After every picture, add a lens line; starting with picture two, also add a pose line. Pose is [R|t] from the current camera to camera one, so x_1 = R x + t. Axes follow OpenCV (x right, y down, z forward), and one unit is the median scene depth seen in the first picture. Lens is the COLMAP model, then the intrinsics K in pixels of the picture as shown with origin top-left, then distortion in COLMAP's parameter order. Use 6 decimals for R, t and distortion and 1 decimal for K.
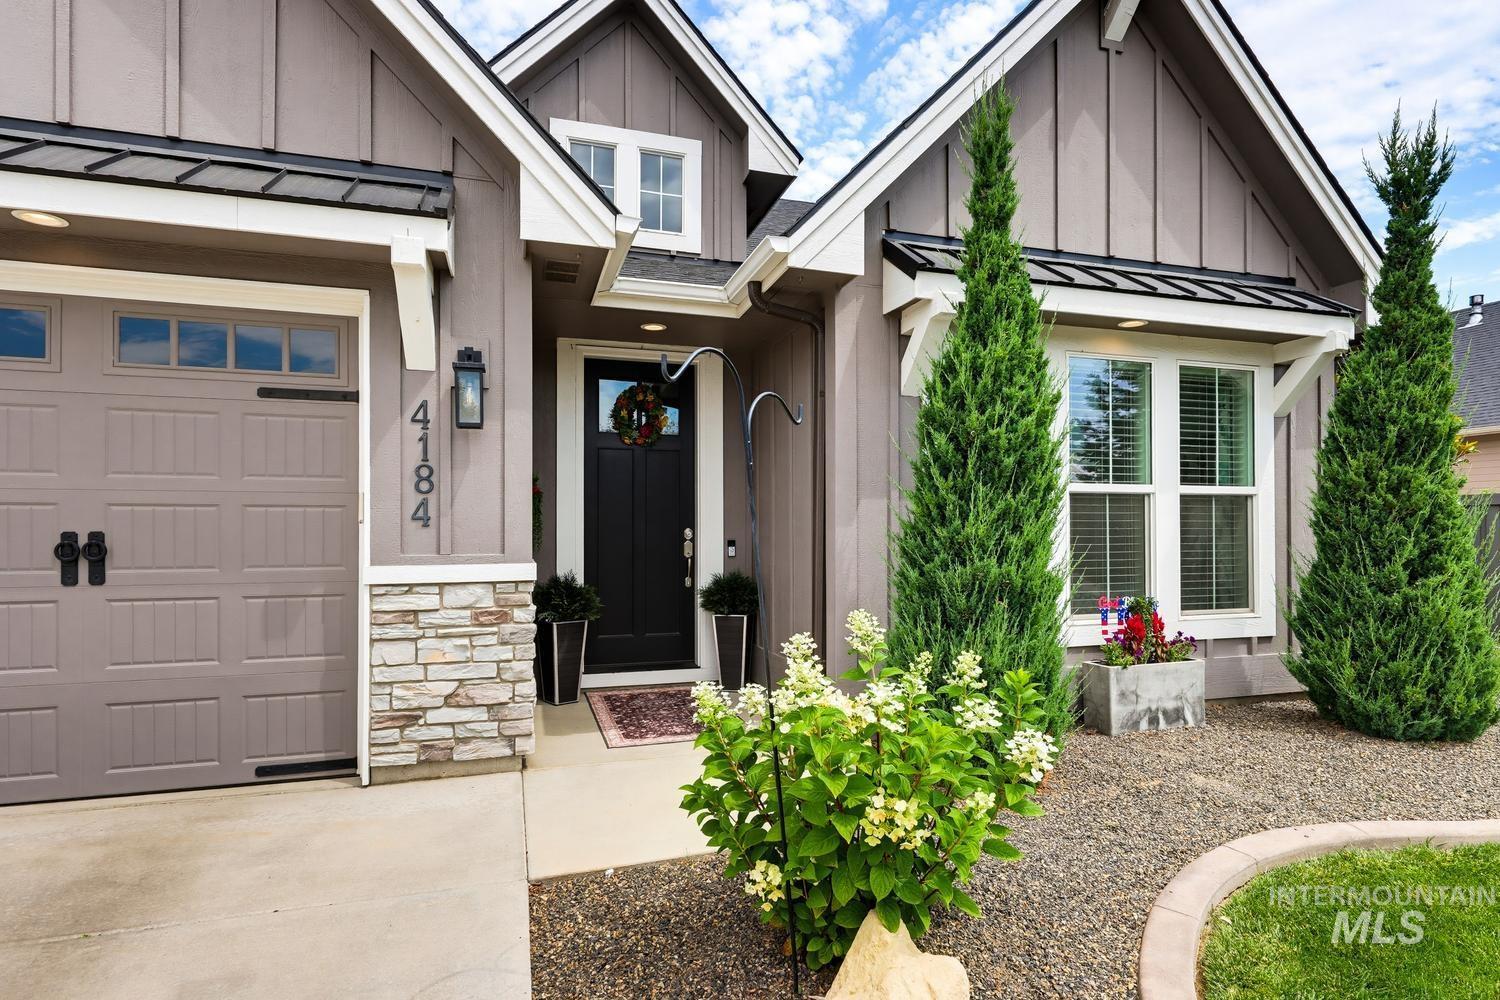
lens RADIAL K [[758.7, 0, 753.8], [0, 758.7, 497.8], [0, 0, 1]] dist [-0.000116, 0.000123]
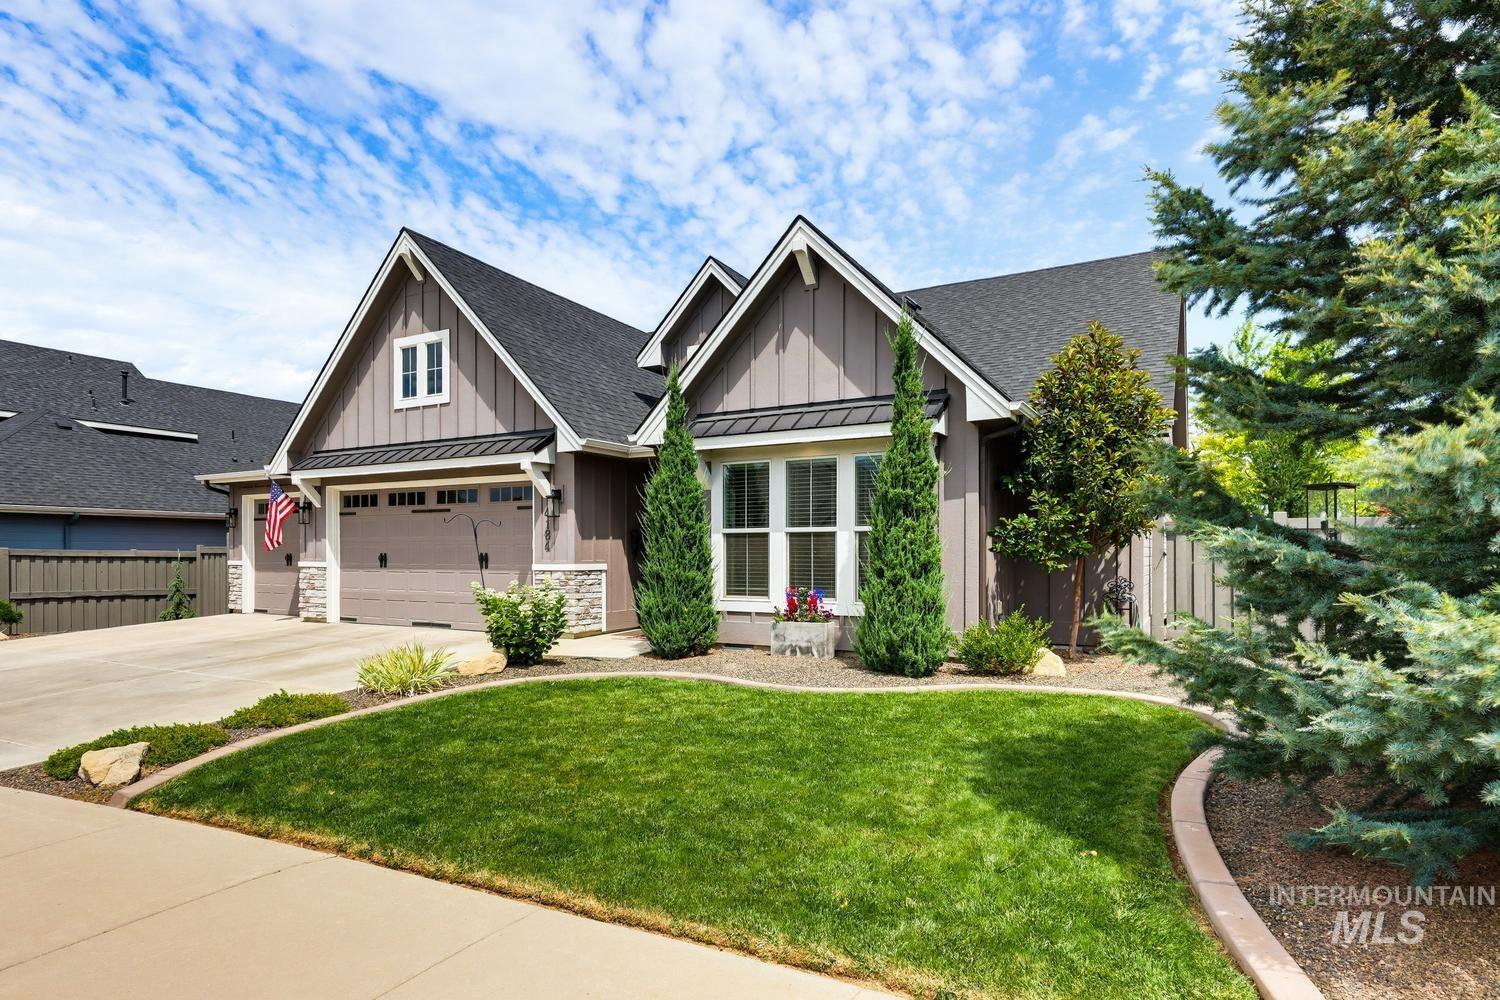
lens RADIAL K [[774.0, 0, 767.9], [0, 774.0, 491.5], [0, 0, 1]] dist [0.000821, 0.000174]
pose [[0.715530, -0.064613, -0.695588, 1.874242], [0.013503, 0.996807, -0.078703, 0.046555], [0.698452, 0.046922, 0.714117, -0.451514]]
